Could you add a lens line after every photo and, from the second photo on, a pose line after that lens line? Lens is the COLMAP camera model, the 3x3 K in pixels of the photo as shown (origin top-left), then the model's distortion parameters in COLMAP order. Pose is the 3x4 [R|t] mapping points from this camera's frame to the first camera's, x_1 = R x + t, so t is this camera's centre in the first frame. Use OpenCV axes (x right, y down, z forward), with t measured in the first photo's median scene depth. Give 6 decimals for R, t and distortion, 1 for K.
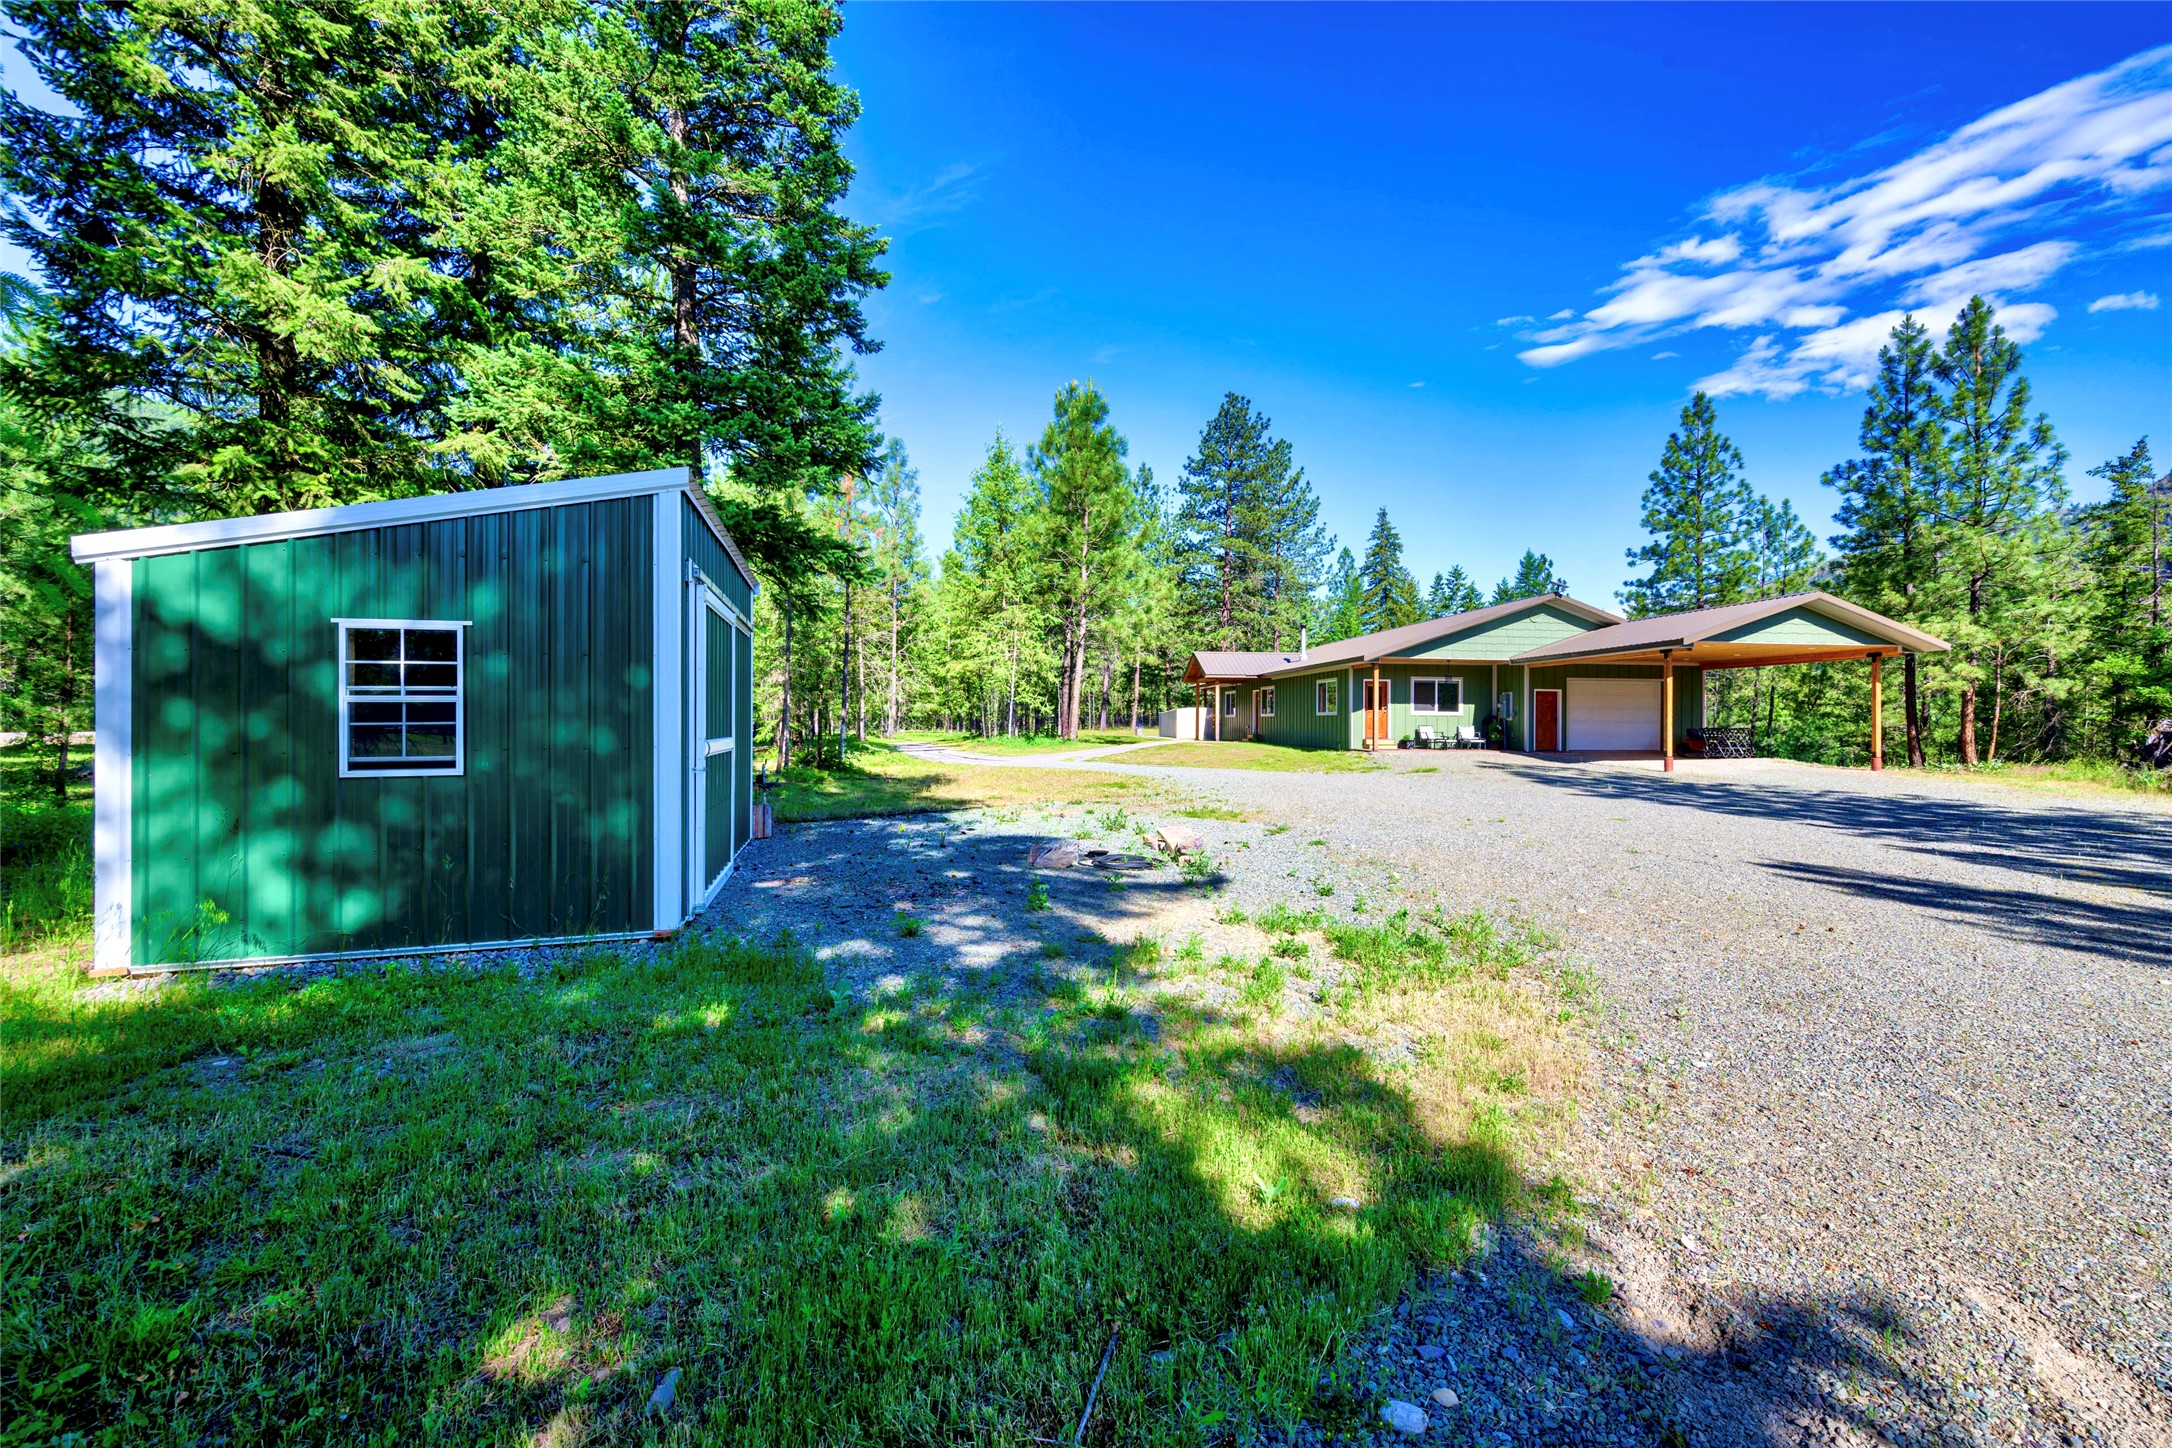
lens RADIAL K [[943.0, 0, 1086.0], [0, 943.0, 724.0], [0, 0, 1]] dist [-0.003319, -0.000003]
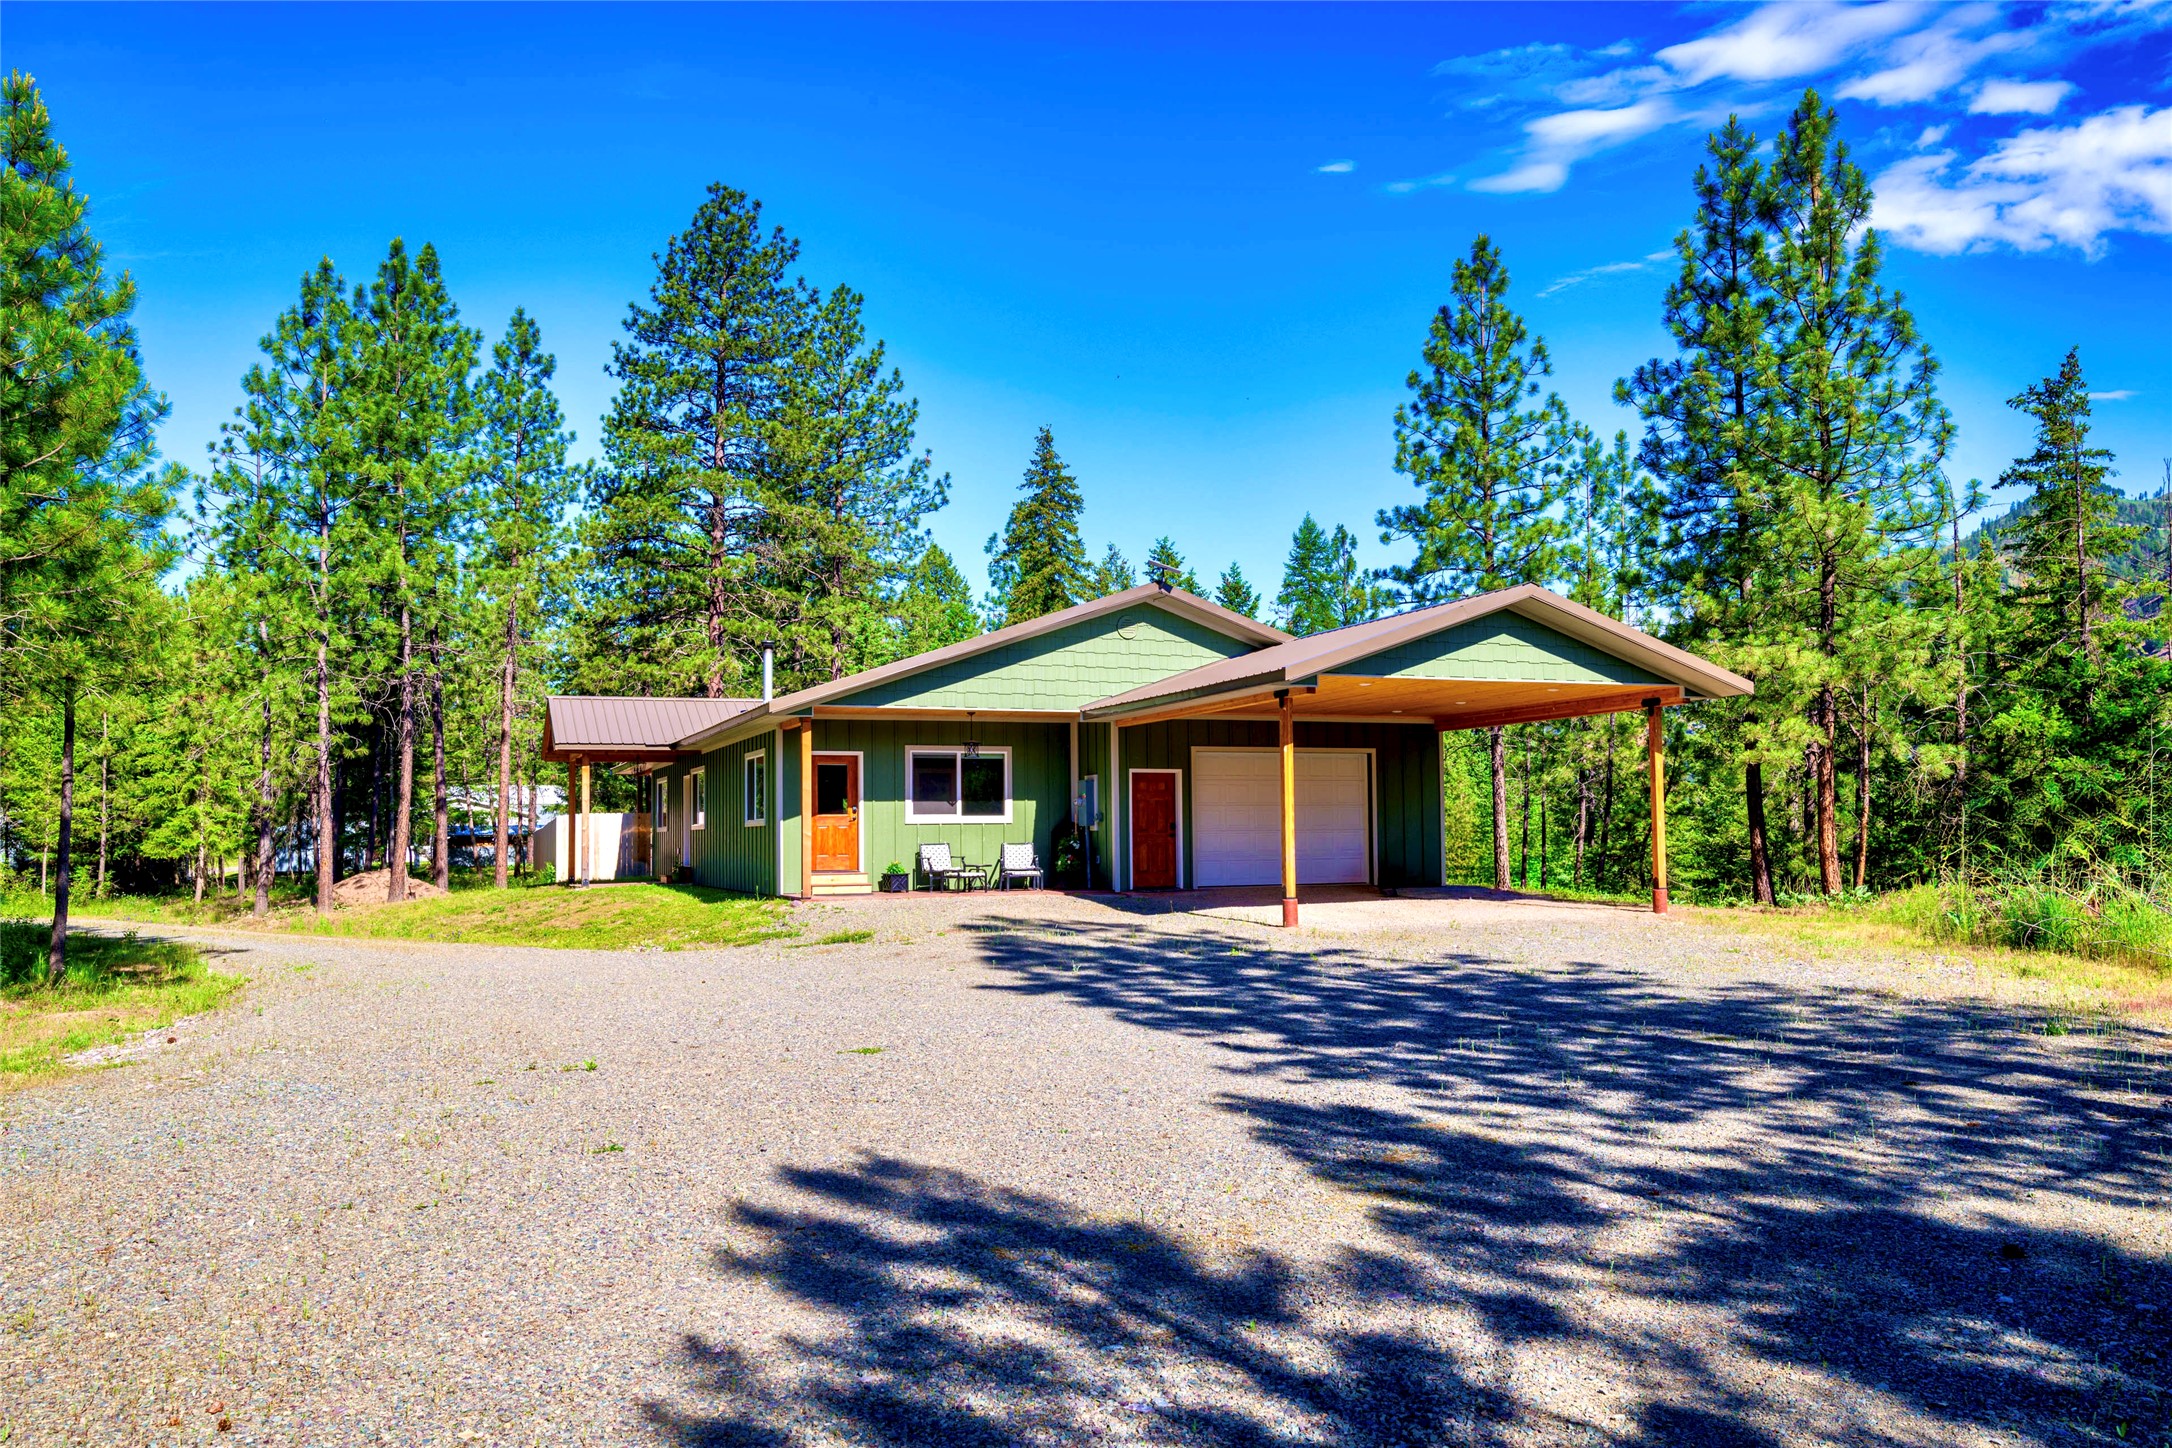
lens RADIAL K [[1861.9, 0, 1086.0], [0, 1861.9, 724.0], [0, 0, 1]] dist [-0.000671, -0.015235]
pose [[0.960105, 0.000196, 0.279640, 0.160982], [0.017863, 0.997915, -0.062027, 0.000587], [-0.279069, 0.064548, 0.958099, 0.037319]]
